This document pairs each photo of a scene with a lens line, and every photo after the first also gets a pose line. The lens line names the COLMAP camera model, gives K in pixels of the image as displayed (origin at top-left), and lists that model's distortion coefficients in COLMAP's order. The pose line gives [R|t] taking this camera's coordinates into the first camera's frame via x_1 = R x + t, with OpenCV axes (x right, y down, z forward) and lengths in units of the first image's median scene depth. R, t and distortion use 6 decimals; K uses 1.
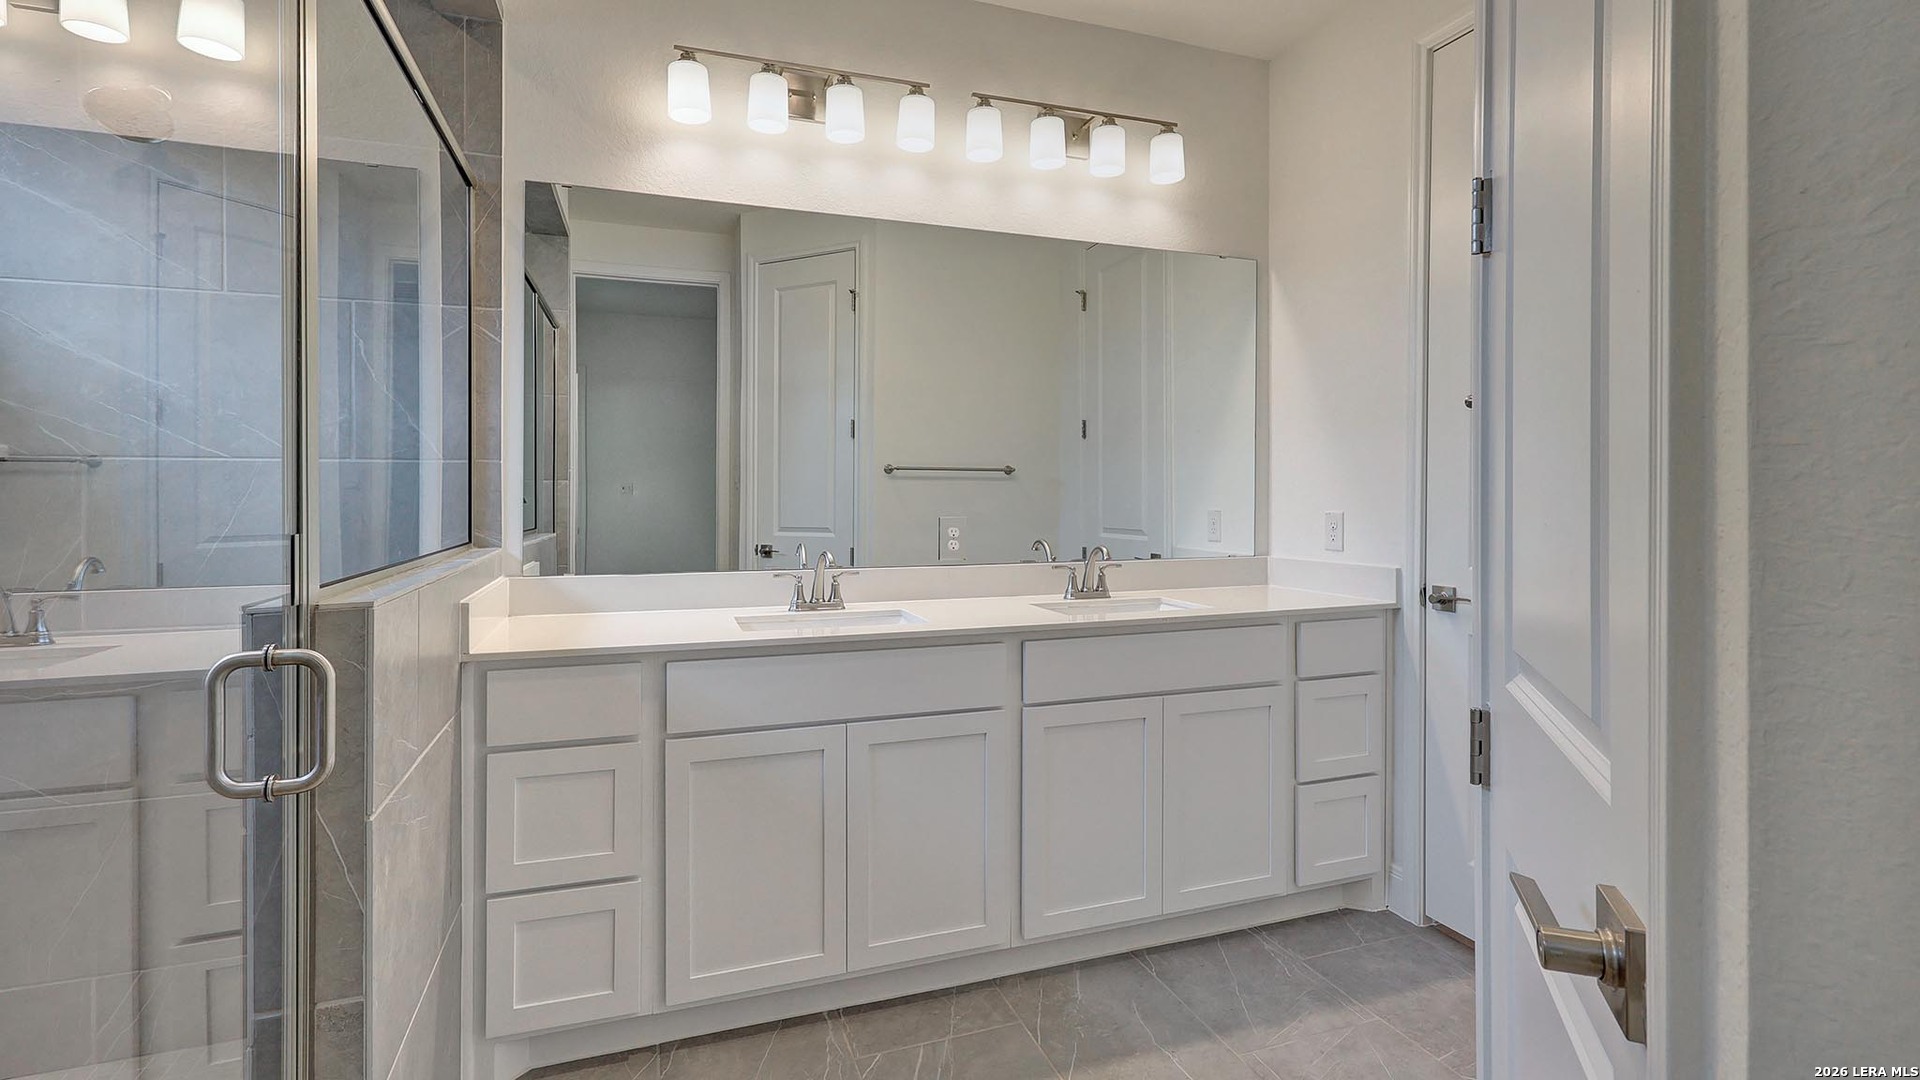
lens RADIAL K [[867.9, 0, 954.4], [0, 867.9, 490.1], [0, 0, 1]] dist [0.002768, 0.000155]
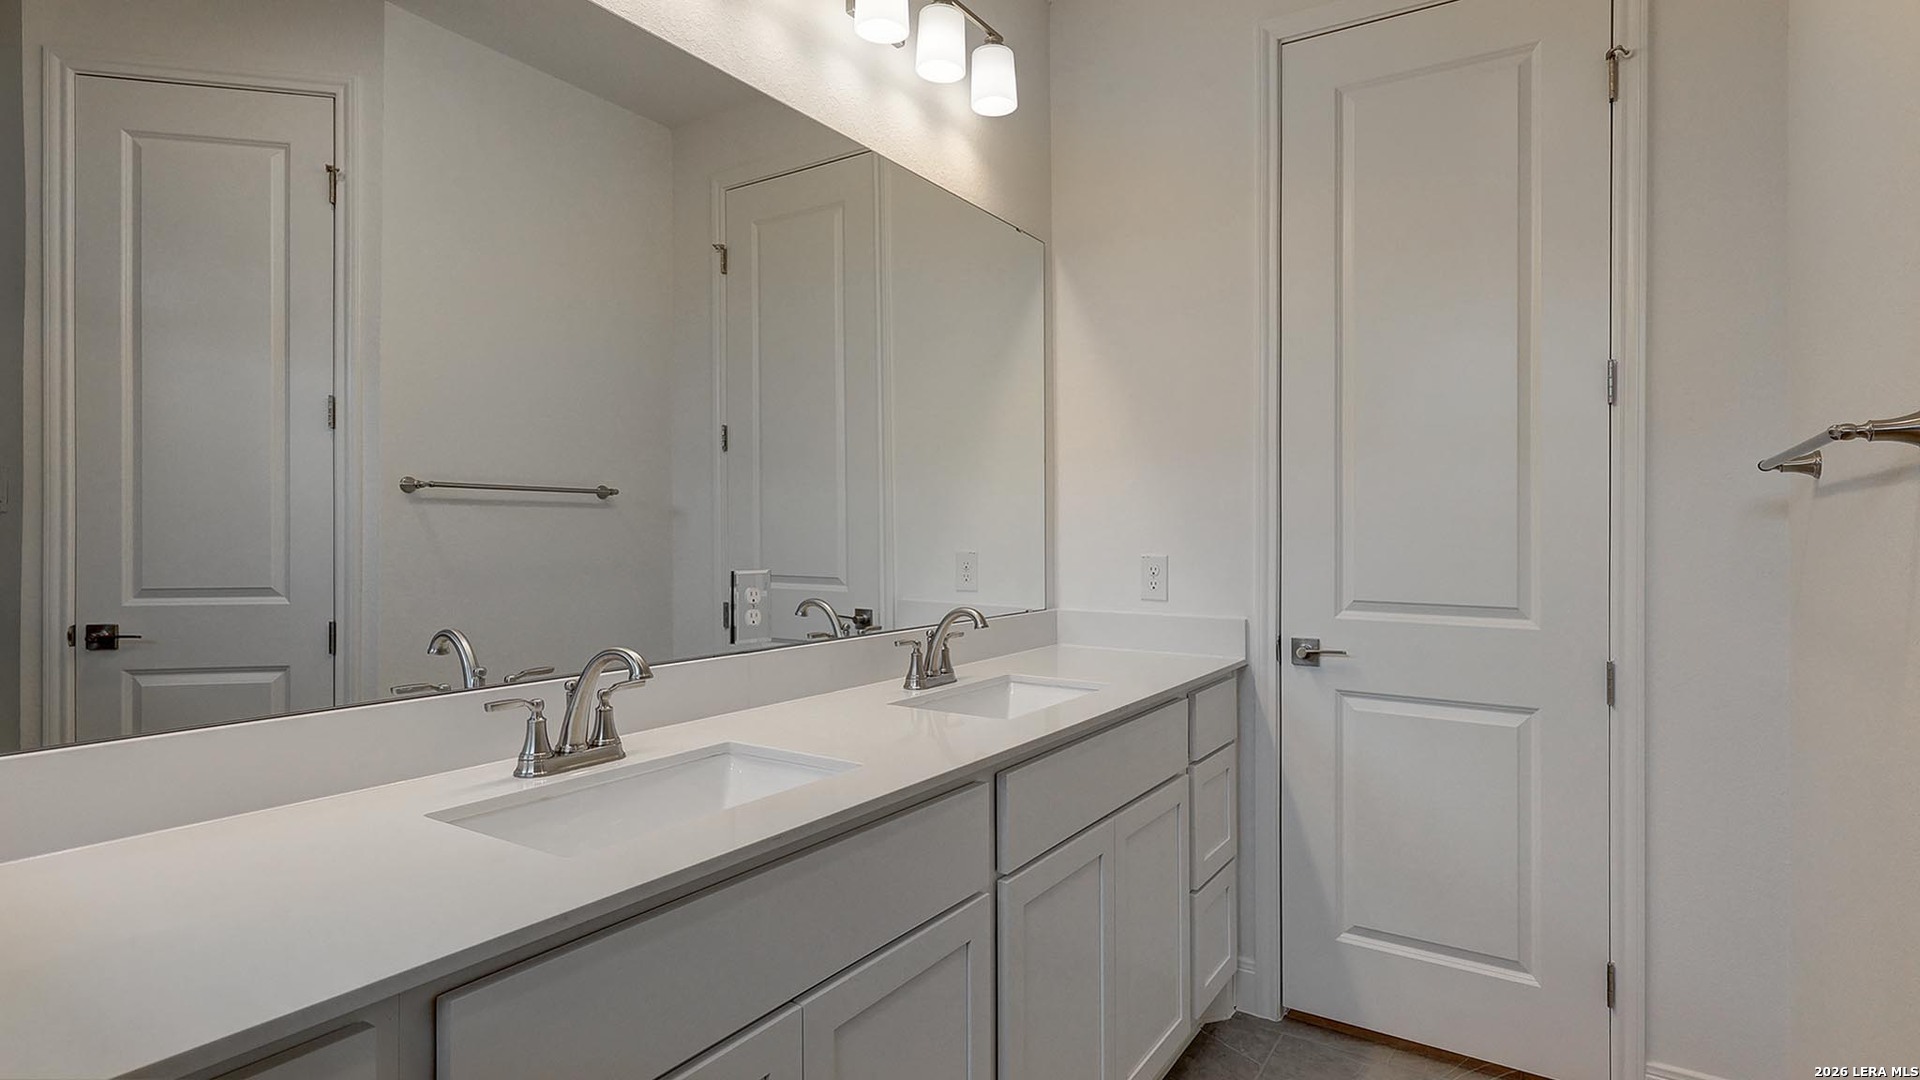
lens RADIAL K [[963.9, 0, 990.7], [0, 963.9, 527.0], [0, 0, 1]] dist [0.003390, 0.000558]
pose [[0.776268, 0.008215, 0.630350, -0.292090], [-0.011645, 0.999931, 0.001309, -0.001404], [-0.630296, -0.008356, 0.776310, 0.386275]]
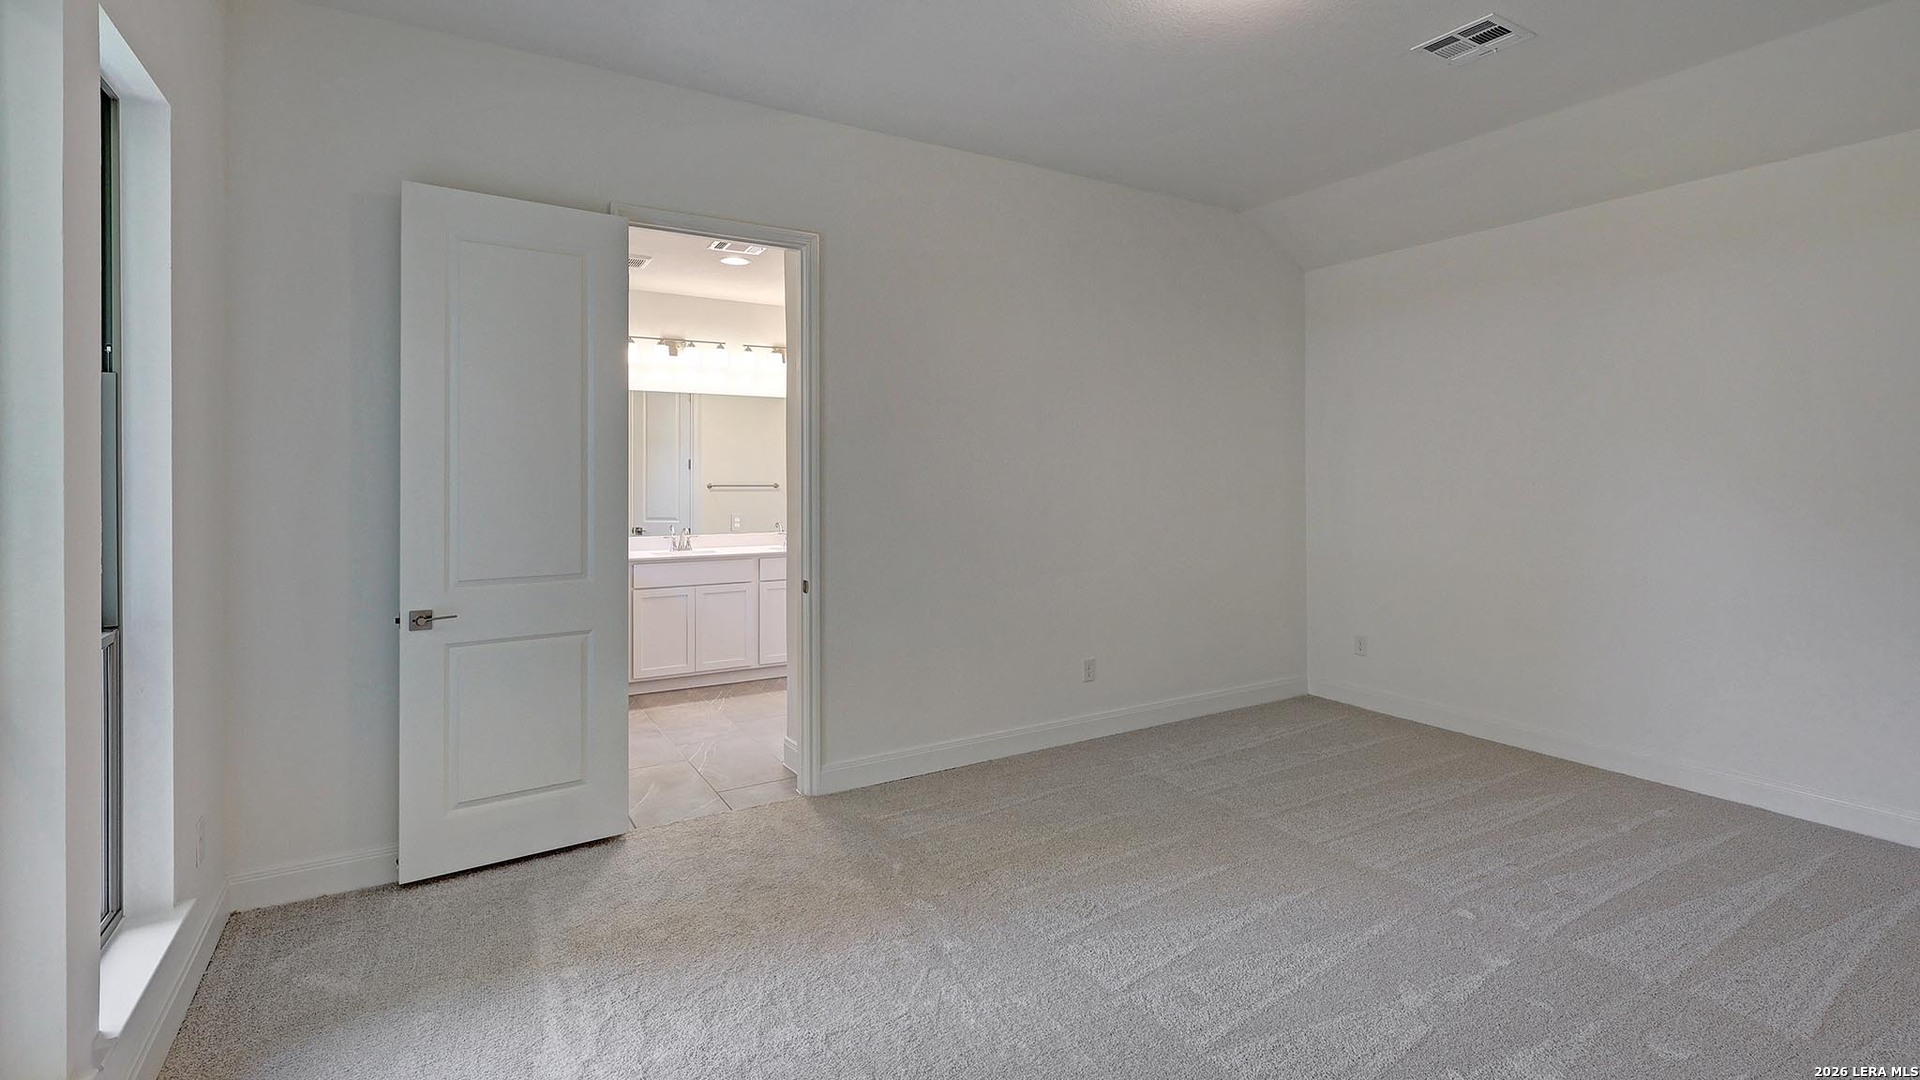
lens RADIAL K [[867.9, 0, 954.4], [0, 867.9, 490.1], [0, 0, 1]] dist [0.002768, 0.000155]
pose [[0.980123, -0.002294, 0.198376, 0.115949], [-0.002034, 0.999764, 0.021612, -0.091843], [-0.198379, -0.021586, 0.979888, -1.548808]]
